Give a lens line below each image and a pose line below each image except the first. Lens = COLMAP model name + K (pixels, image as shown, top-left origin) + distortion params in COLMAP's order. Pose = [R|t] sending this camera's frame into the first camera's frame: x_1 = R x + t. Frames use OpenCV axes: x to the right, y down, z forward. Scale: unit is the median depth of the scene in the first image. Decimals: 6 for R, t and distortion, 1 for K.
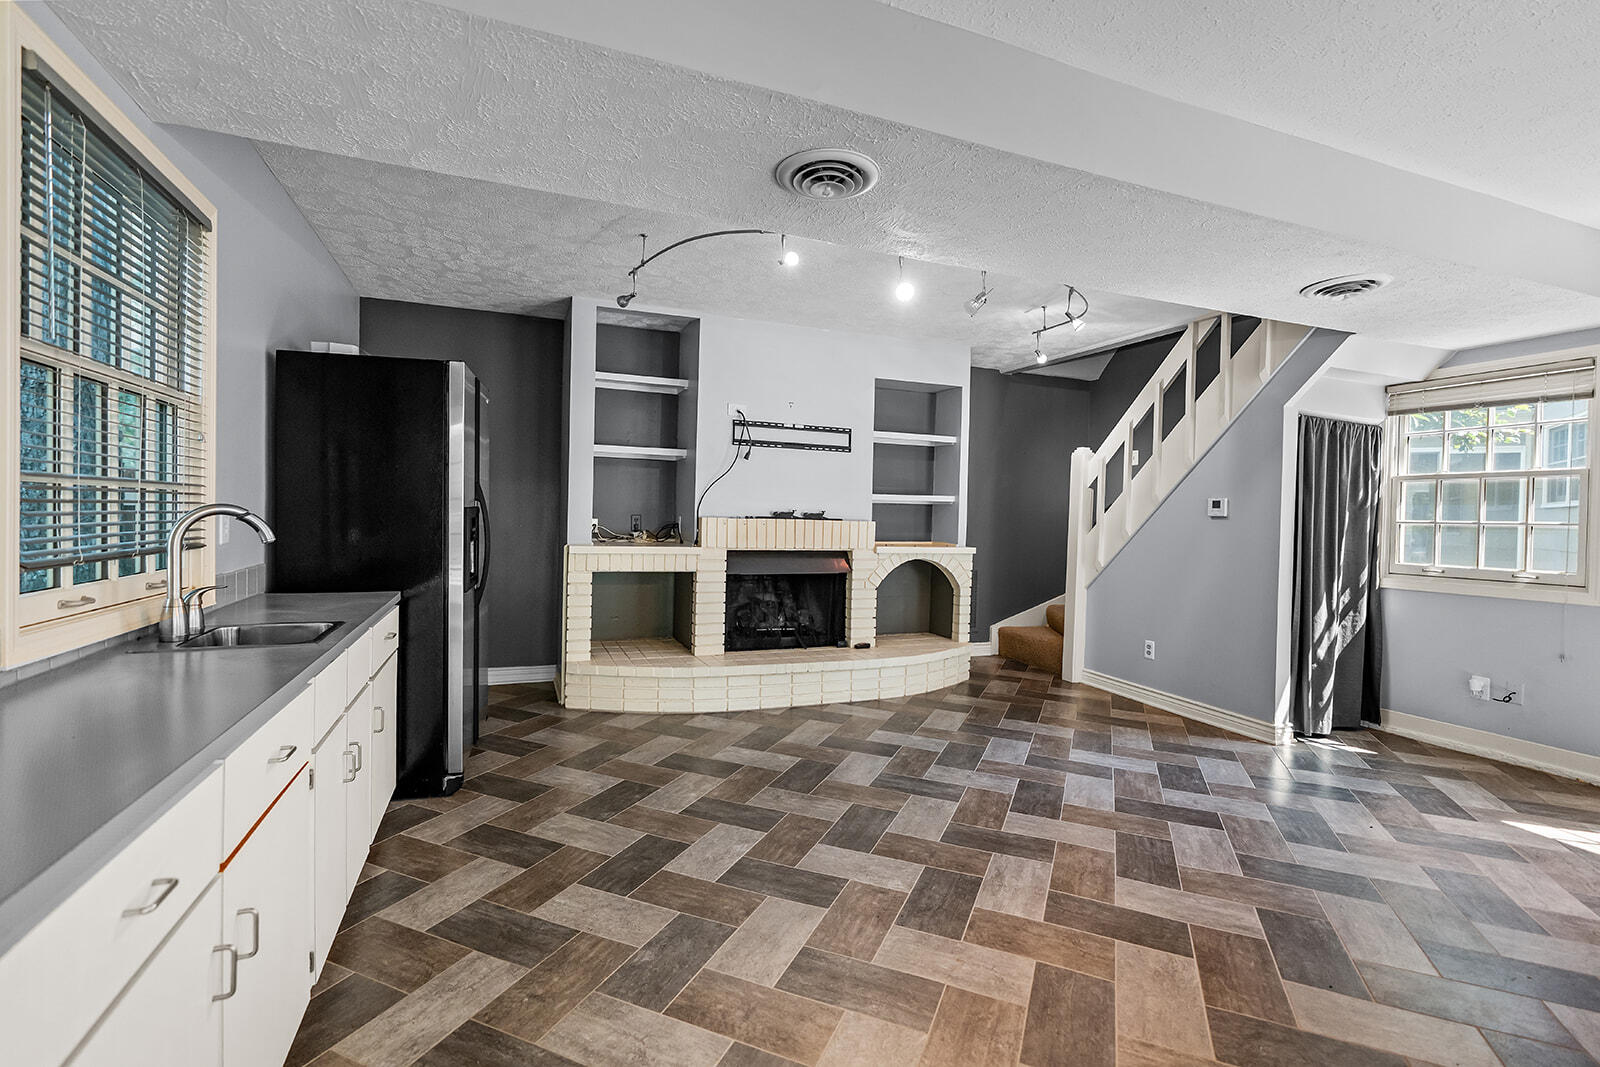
lens RADIAL K [[723.5, 0, 799.0], [0, 723.5, 524.2], [0, 0, 1]] dist [-0.009041, 0.001039]
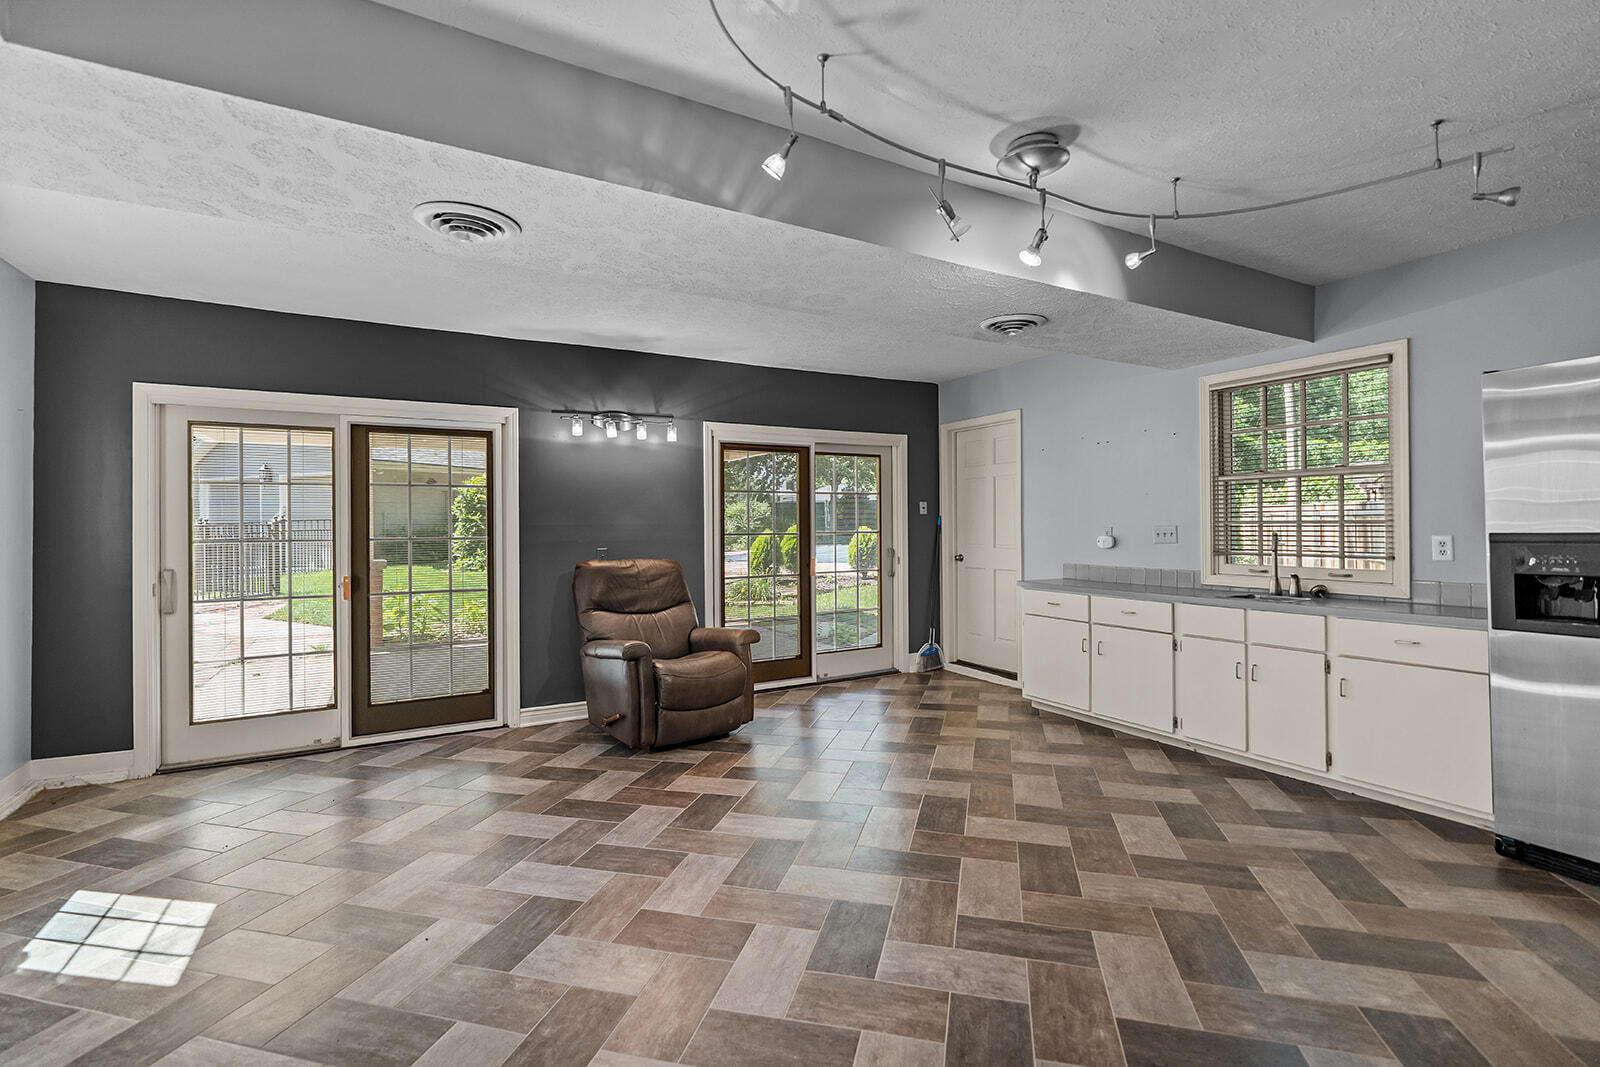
lens RADIAL K [[723.5, 0, 799.0], [0, 723.5, 524.2], [0, 0, 1]] dist [-0.009041, 0.001039]
pose [[-0.989722, -0.016771, -0.142019, 0.553087], [-0.018392, 0.999780, 0.010106, -0.031327], [0.141819, 0.012614, -0.989812, 1.903503]]
